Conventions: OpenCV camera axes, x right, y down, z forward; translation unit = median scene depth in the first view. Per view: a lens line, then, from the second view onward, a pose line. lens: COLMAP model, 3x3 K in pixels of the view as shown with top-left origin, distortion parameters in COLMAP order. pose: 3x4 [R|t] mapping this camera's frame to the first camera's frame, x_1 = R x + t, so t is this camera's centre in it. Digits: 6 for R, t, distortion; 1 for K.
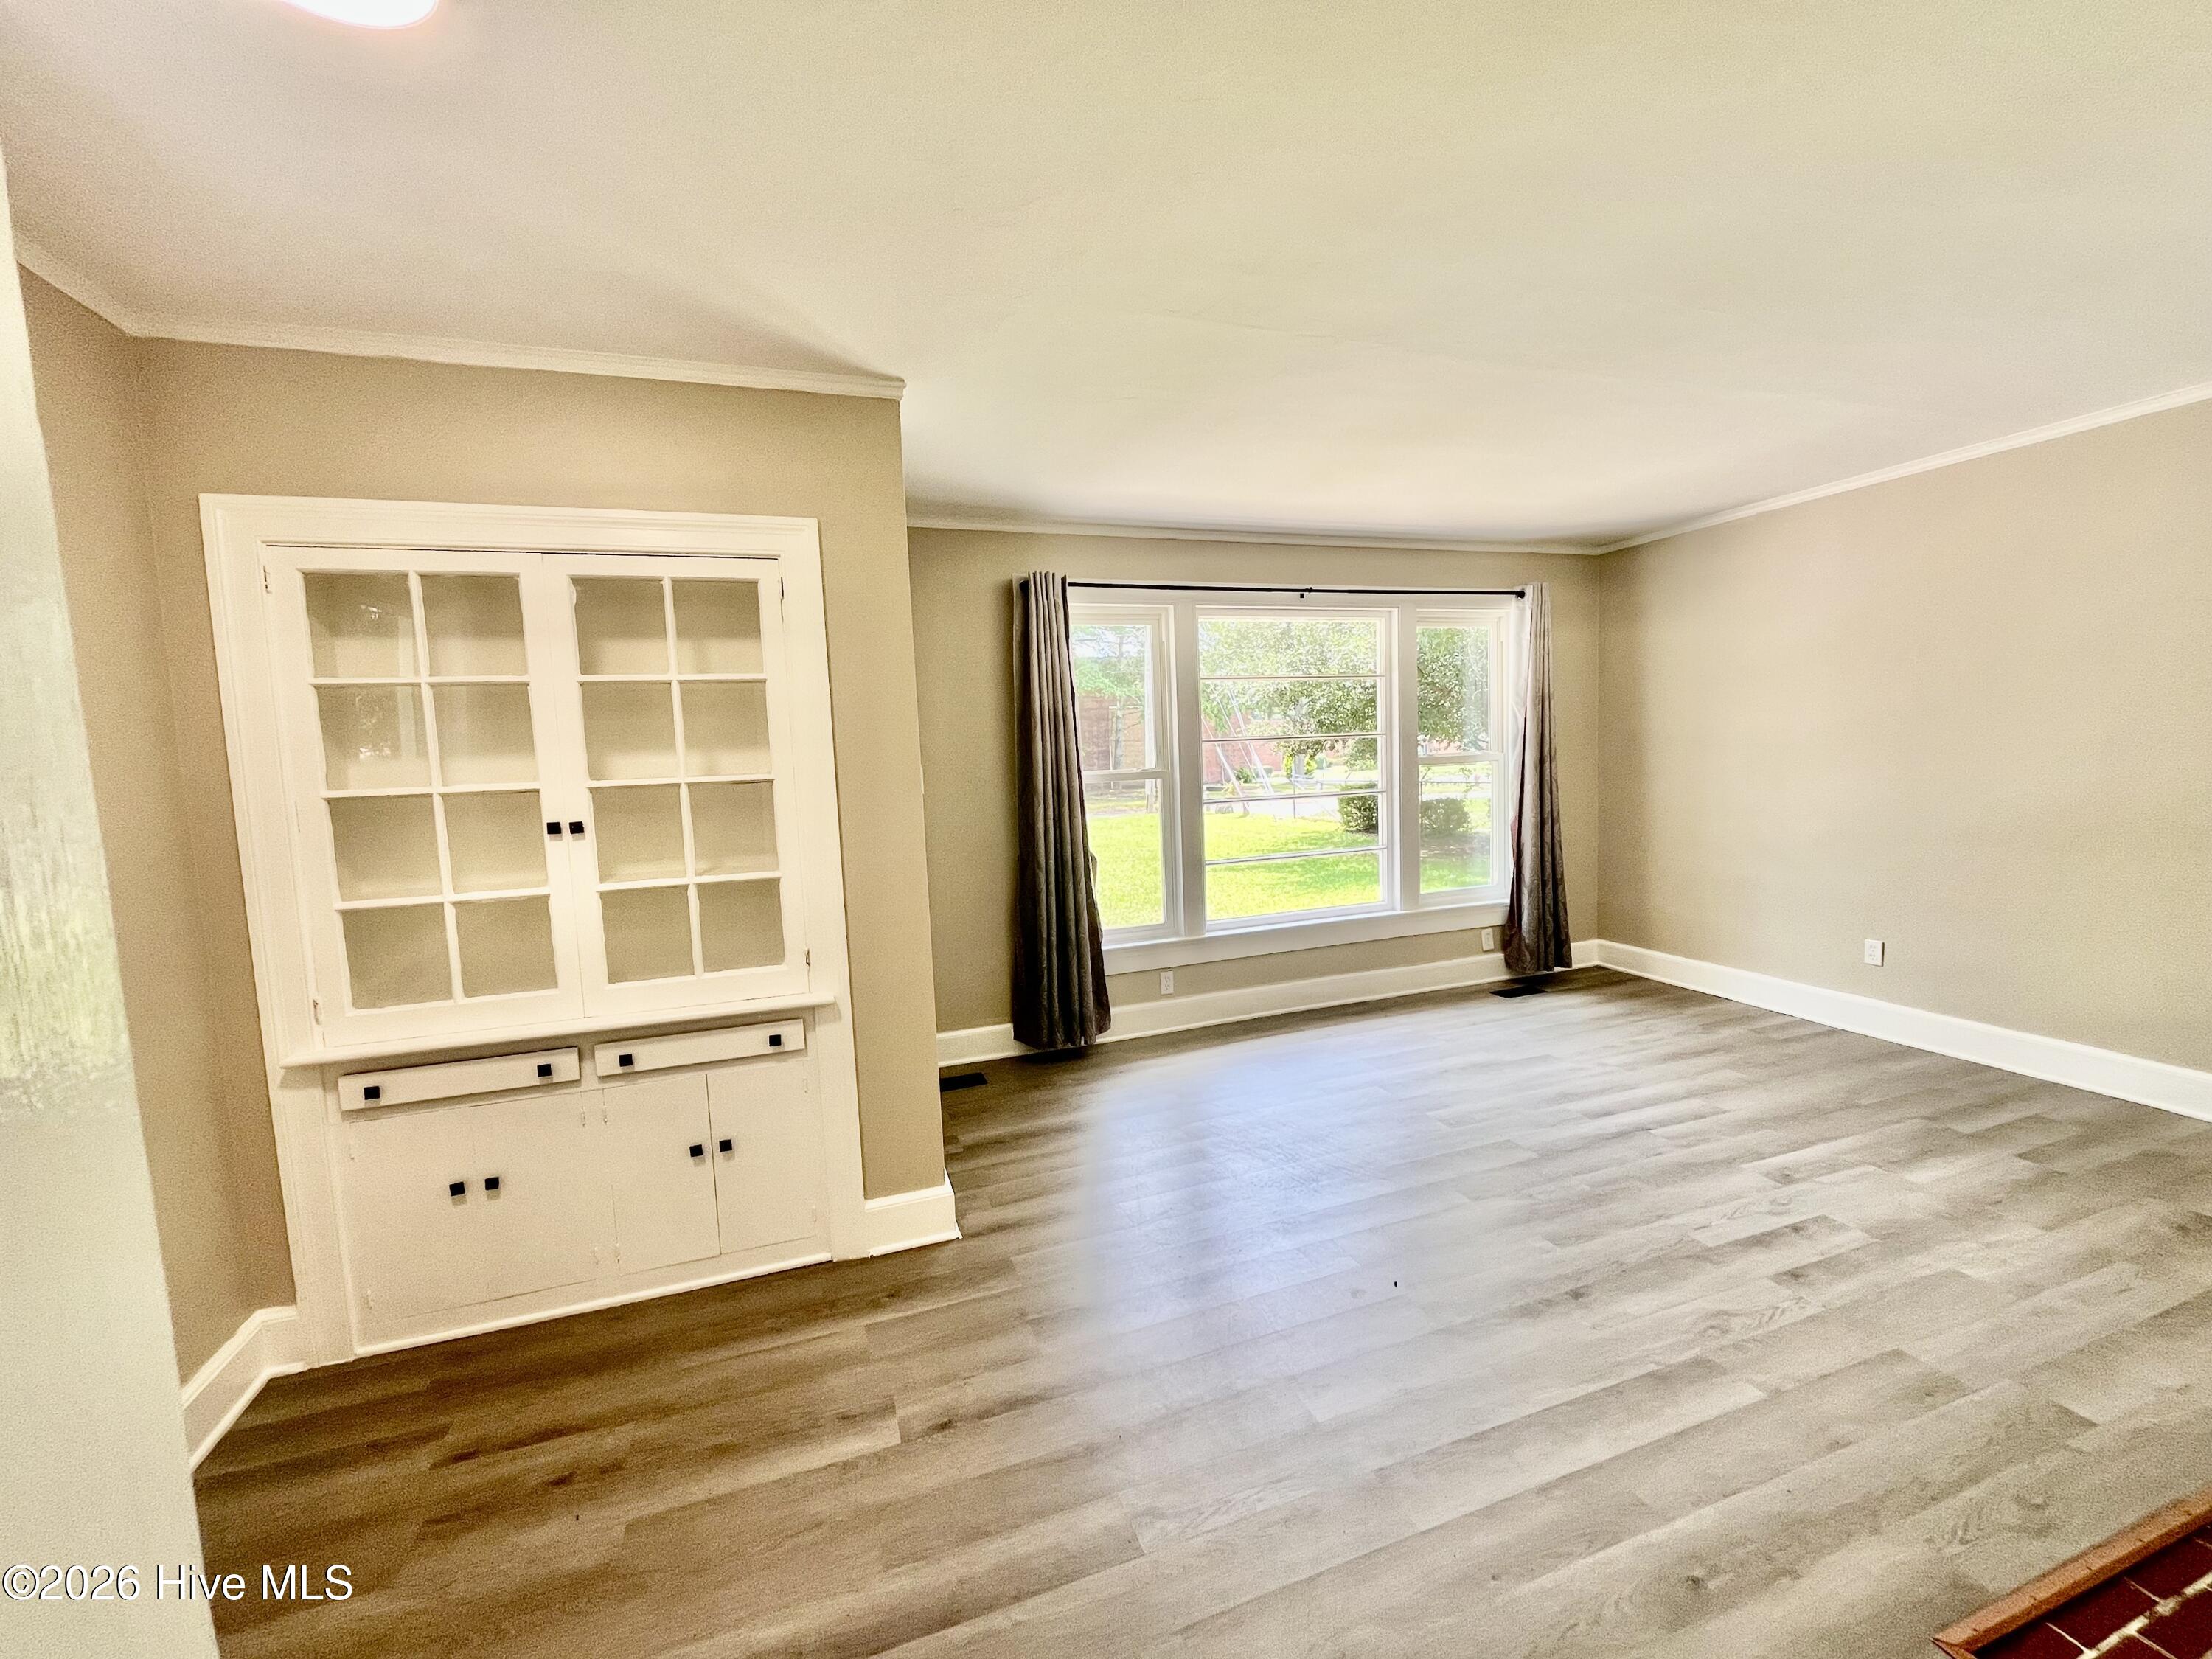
lens RADIAL K [[897.2, 0, 1103.0], [0, 897.2, 830.1], [0, 0, 1]] dist [-0.001353, -0.000264]
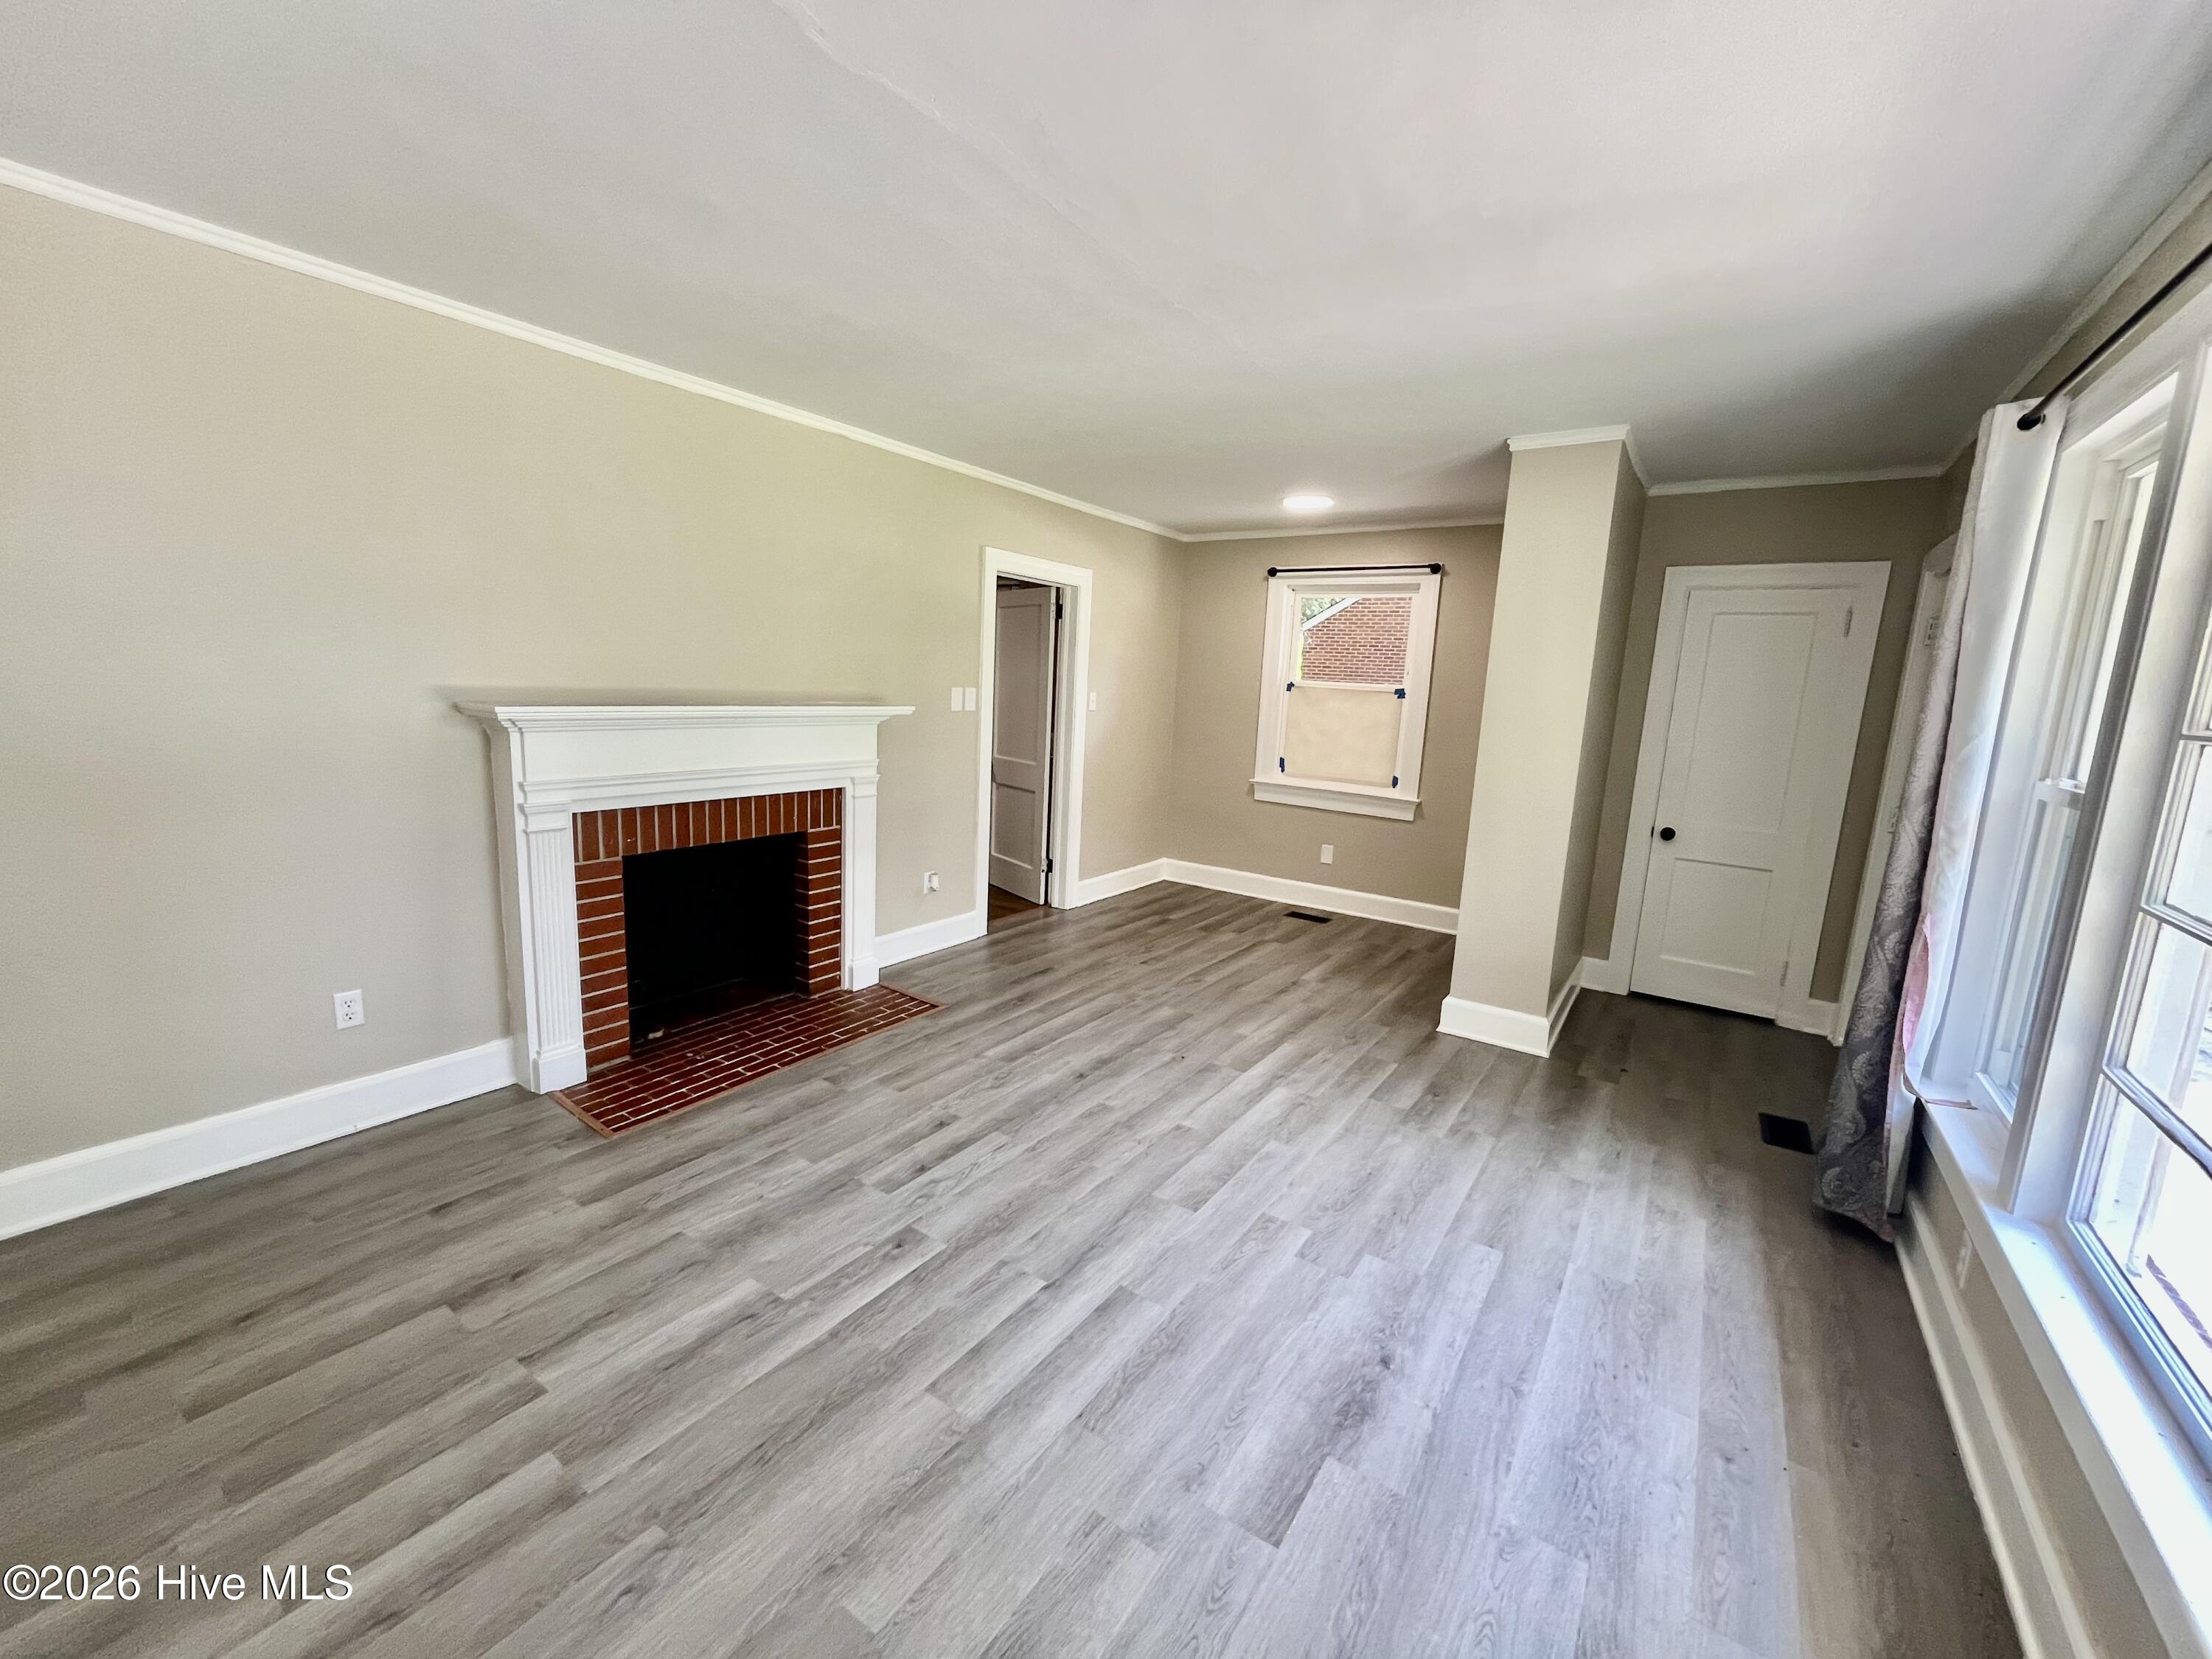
lens RADIAL K [[897.2, 0, 1103.0], [0, 897.2, 830.1], [0, 0, 1]] dist [-0.001353, -0.000264]
pose [[-0.808361, 0.104447, -0.579347, 1.240243], [-0.065315, 0.962145, 0.264595, -0.244398], [0.585052, 0.251728, -0.770939, 1.945323]]
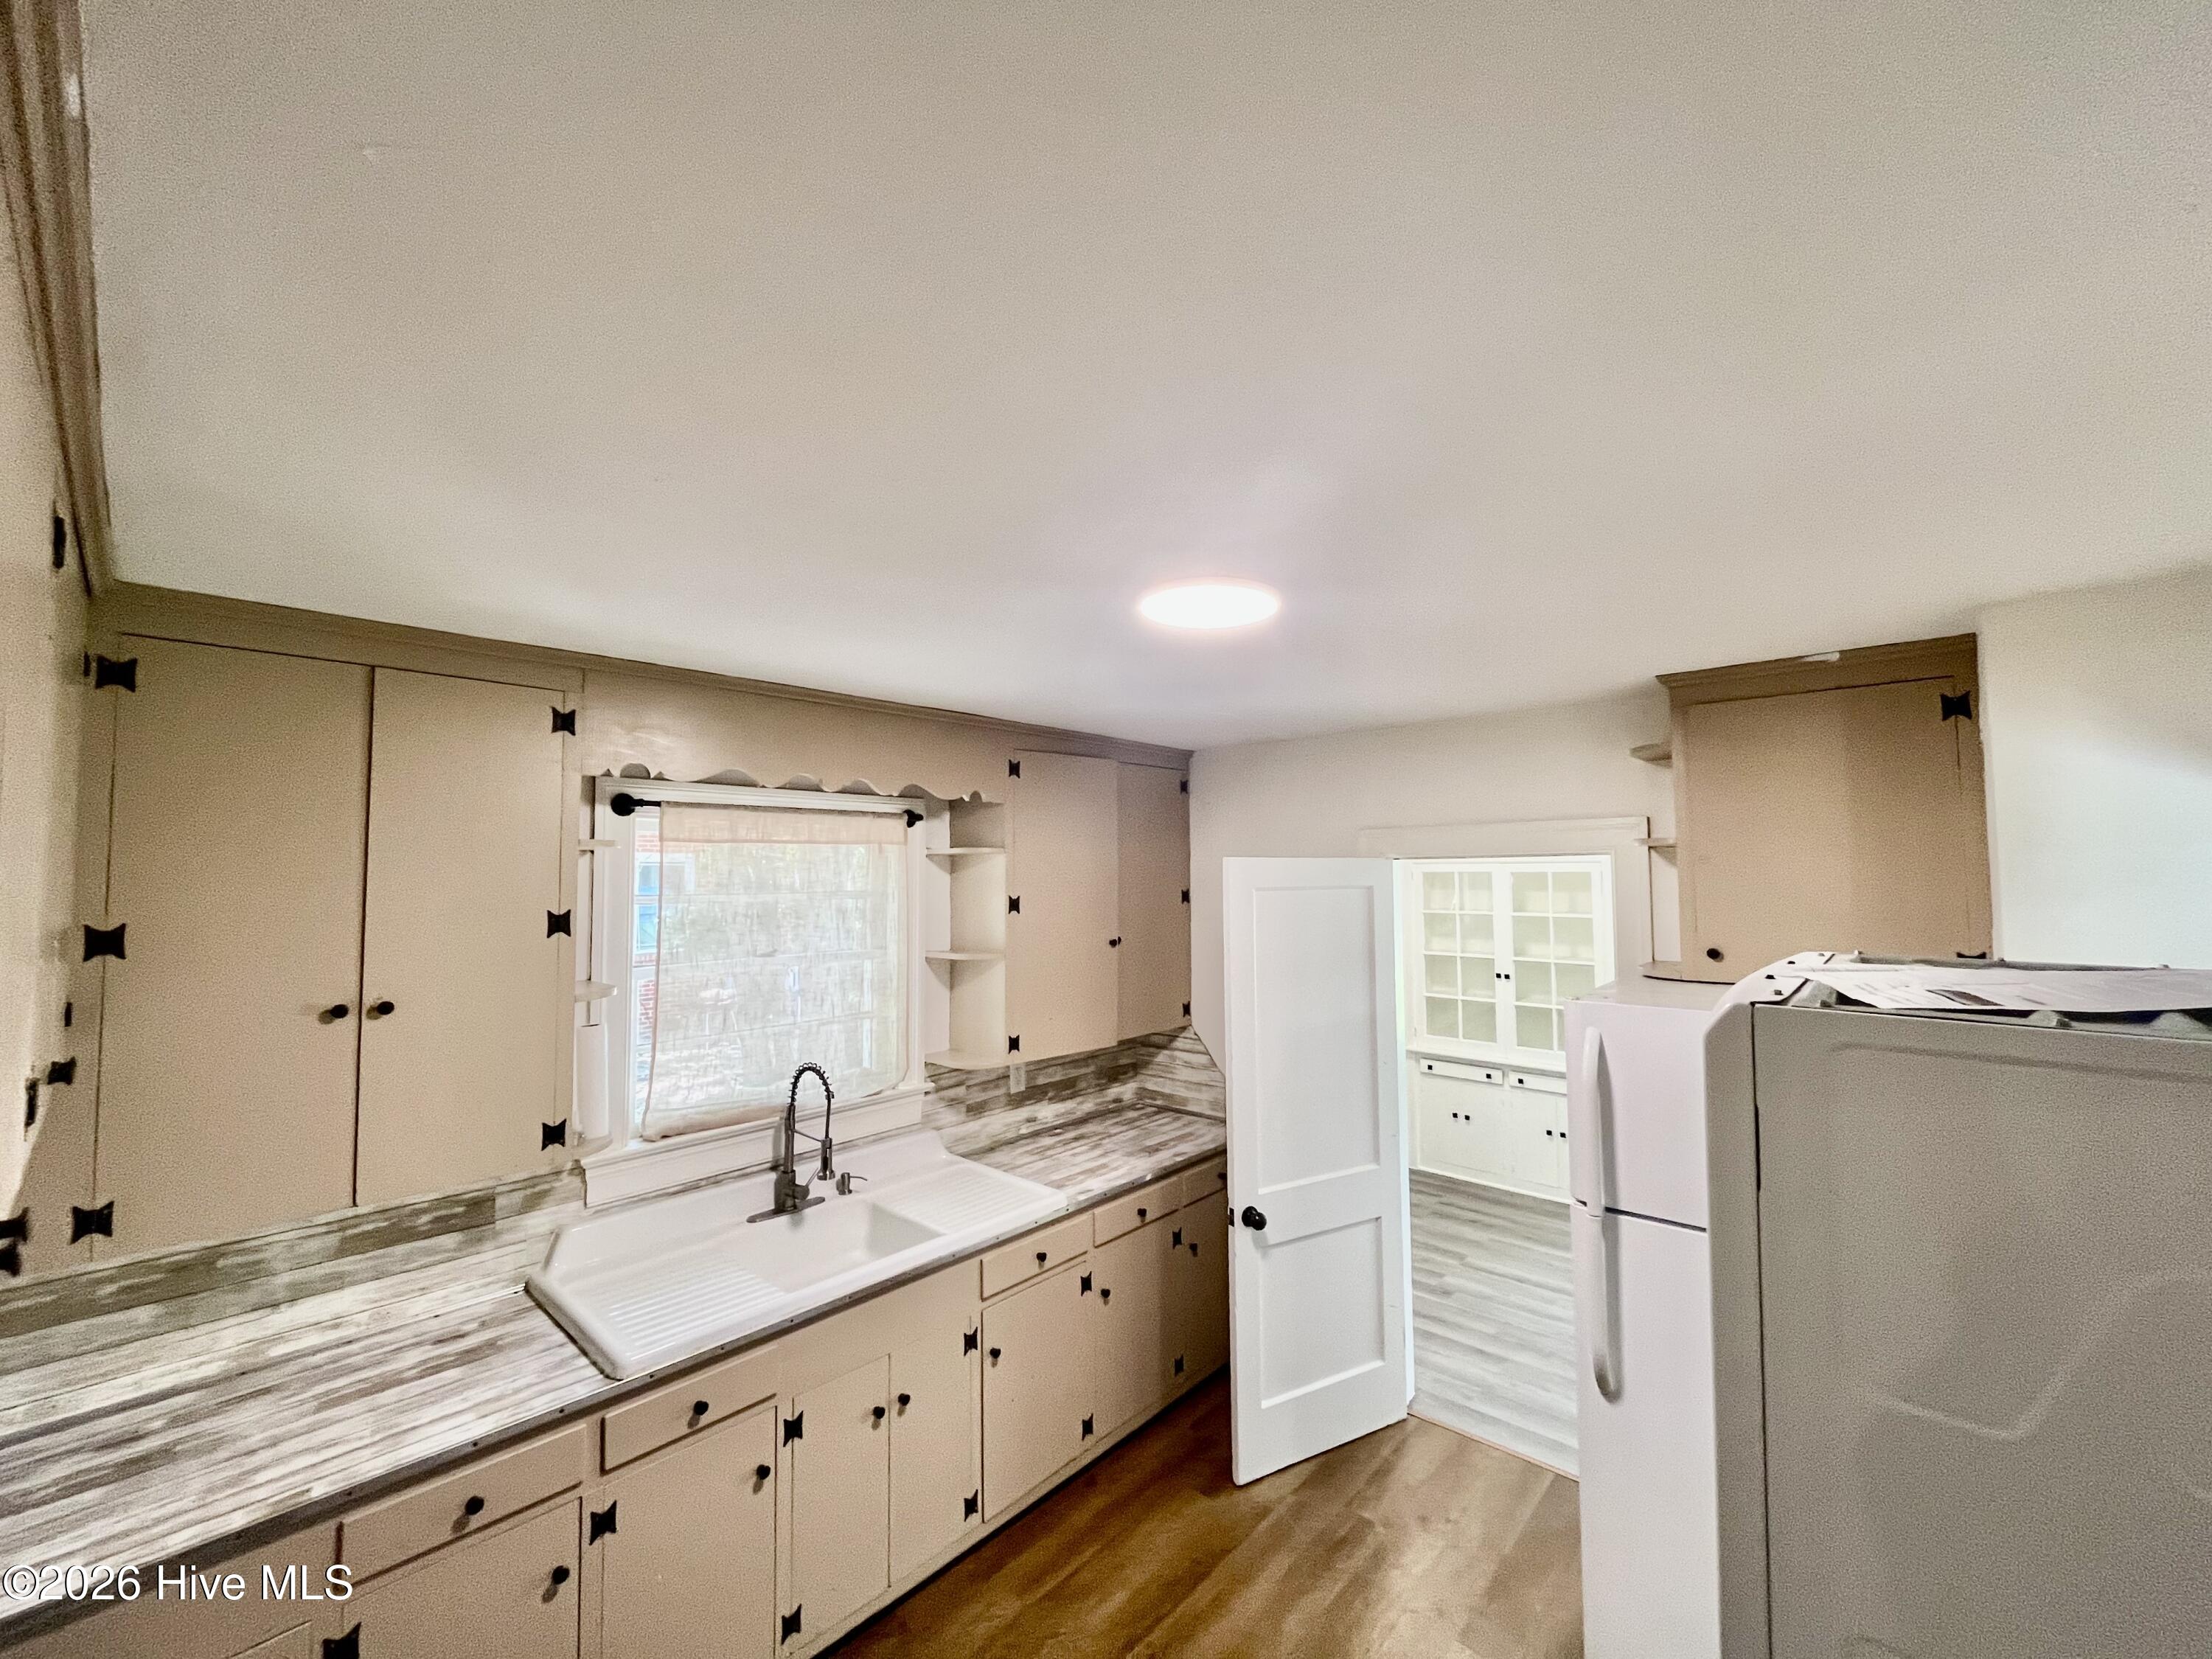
lens RADIAL K [[897.2, 0, 1103.0], [0, 897.2, 830.1], [0, 0, 1]] dist [-0.001353, -0.000264]
pose [[0.479208, -0.004342, -0.877691, 0.951998], [-0.091639, 0.994275, -0.054953, -0.153179], [0.872904, 0.106765, 0.476067, -1.069610]]
